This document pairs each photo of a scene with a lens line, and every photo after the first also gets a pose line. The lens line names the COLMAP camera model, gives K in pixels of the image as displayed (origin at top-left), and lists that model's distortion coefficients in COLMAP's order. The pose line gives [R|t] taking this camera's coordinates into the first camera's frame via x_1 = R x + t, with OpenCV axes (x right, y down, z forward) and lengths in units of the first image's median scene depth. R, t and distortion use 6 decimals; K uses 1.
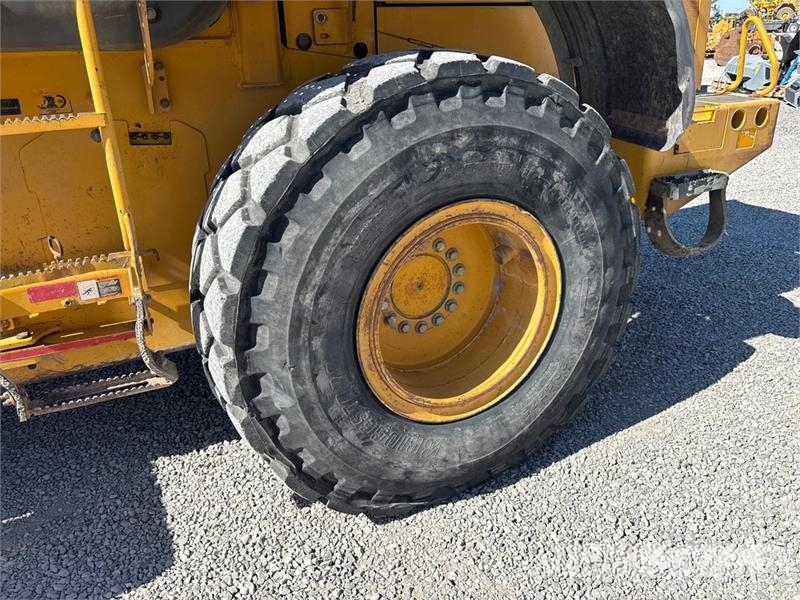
lens RADIAL K [[604.9, 0, 396.4], [0, 604.9, 300.9], [0, 0, 1]] dist [0.066828, -0.097684]
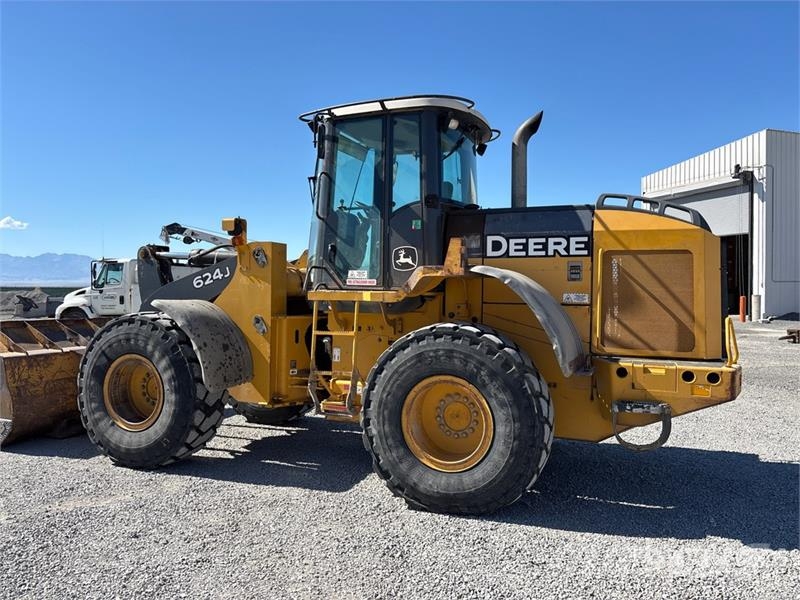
lens RADIAL K [[605.0, 0, 397.2], [0, 605.0, 295.1], [0, 0, 1]] dist [0.052104, -0.057498]
pose [[0.665496, 0.047563, -0.744885, 1.958154], [-0.322861, 0.918118, -0.229827, 0.194498], [0.672961, 0.393443, 0.626360, -0.963594]]
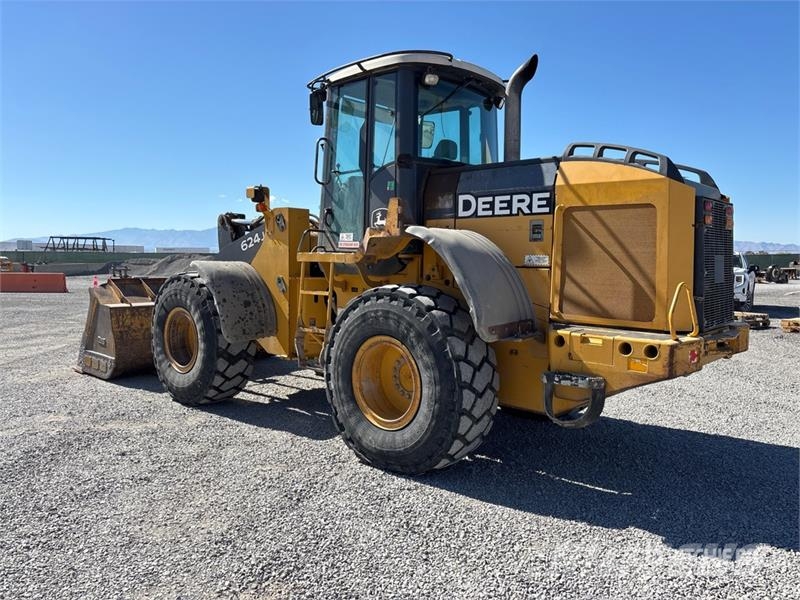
lens RADIAL K [[605.0, 0, 397.2], [0, 605.0, 295.1], [0, 0, 1]] dist [0.052104, -0.057498]
pose [[0.369955, 0.100199, -0.923630, 2.622100], [-0.387458, 0.920223, -0.055365, -0.204858], [0.844399, 0.378351, 0.379264, -0.043887]]
